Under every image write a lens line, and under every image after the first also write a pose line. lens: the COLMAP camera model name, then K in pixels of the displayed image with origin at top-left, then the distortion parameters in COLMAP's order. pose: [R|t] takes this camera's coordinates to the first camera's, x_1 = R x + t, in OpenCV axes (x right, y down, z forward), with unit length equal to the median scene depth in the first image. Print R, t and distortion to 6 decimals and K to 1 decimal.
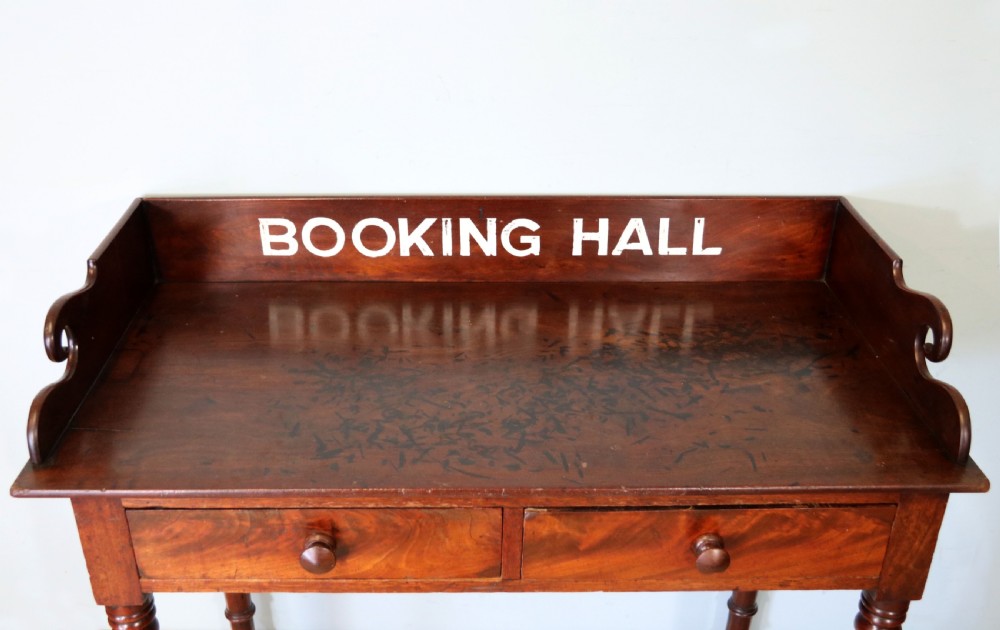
lens RADIAL K [[957.1, 0, 485.1], [0, 957.1, 313.3], [0, 0, 1]] dist [-0.040667, 0.016756]
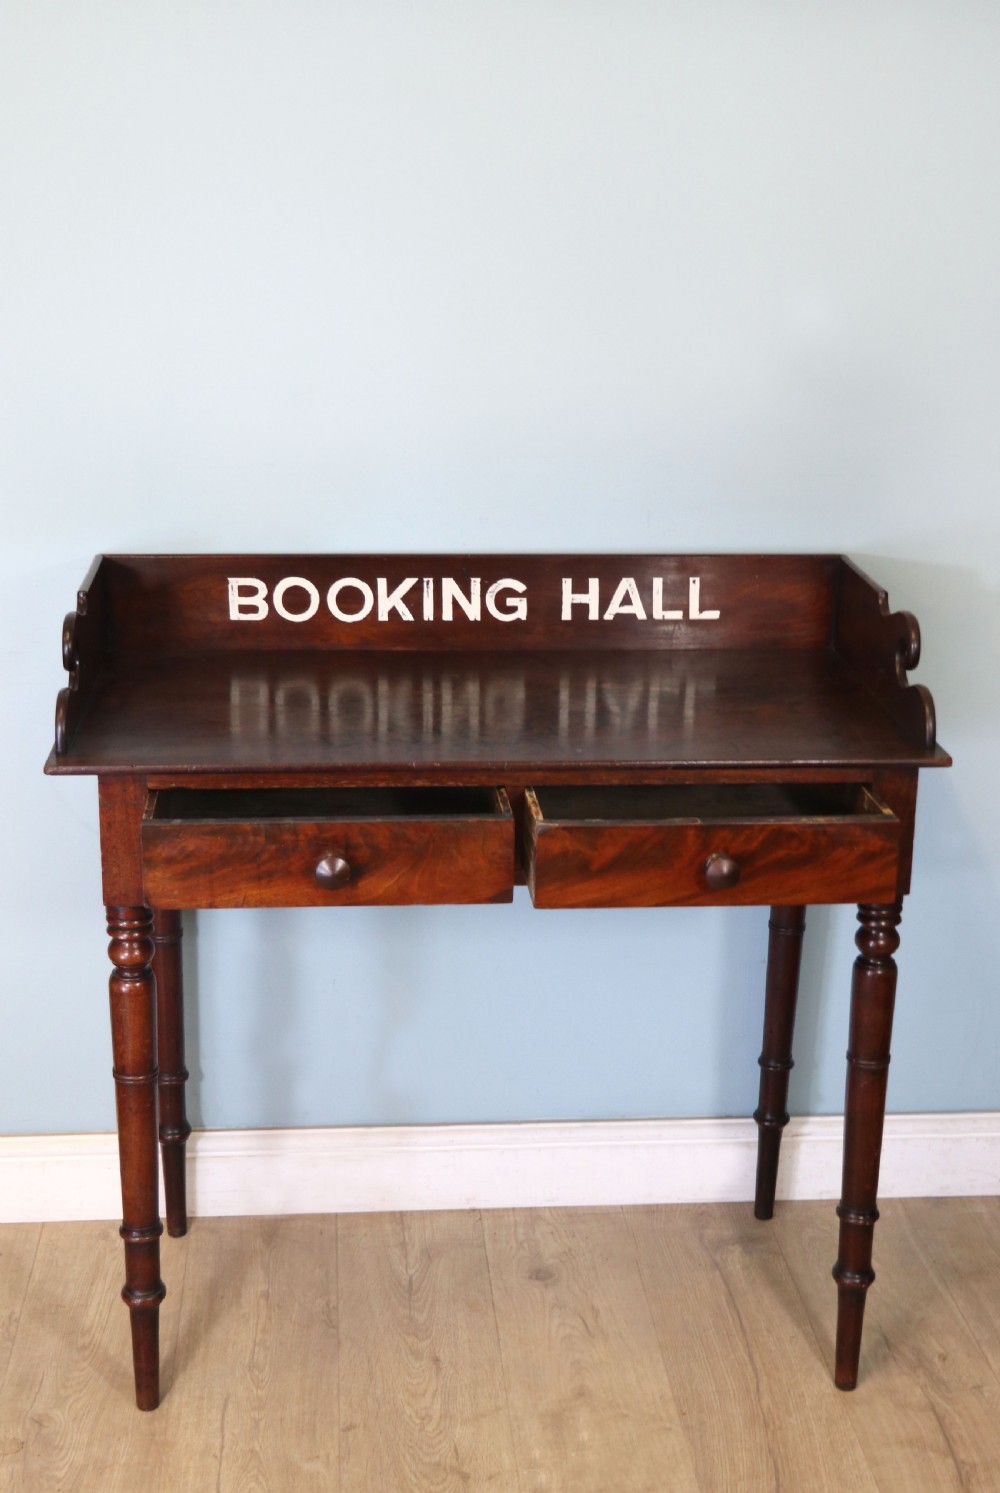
lens RADIAL K [[1982.5, 0, 500.0], [0, 1982.5, 746.5], [0, 0, 1]] dist [0.011928, 0.146460]
pose [[0.993943, -0.018776, 0.108280, -0.185345], [0.038434, 0.982466, -0.182437, 0.423261], [-0.102956, 0.185494, 0.977237, -0.882764]]
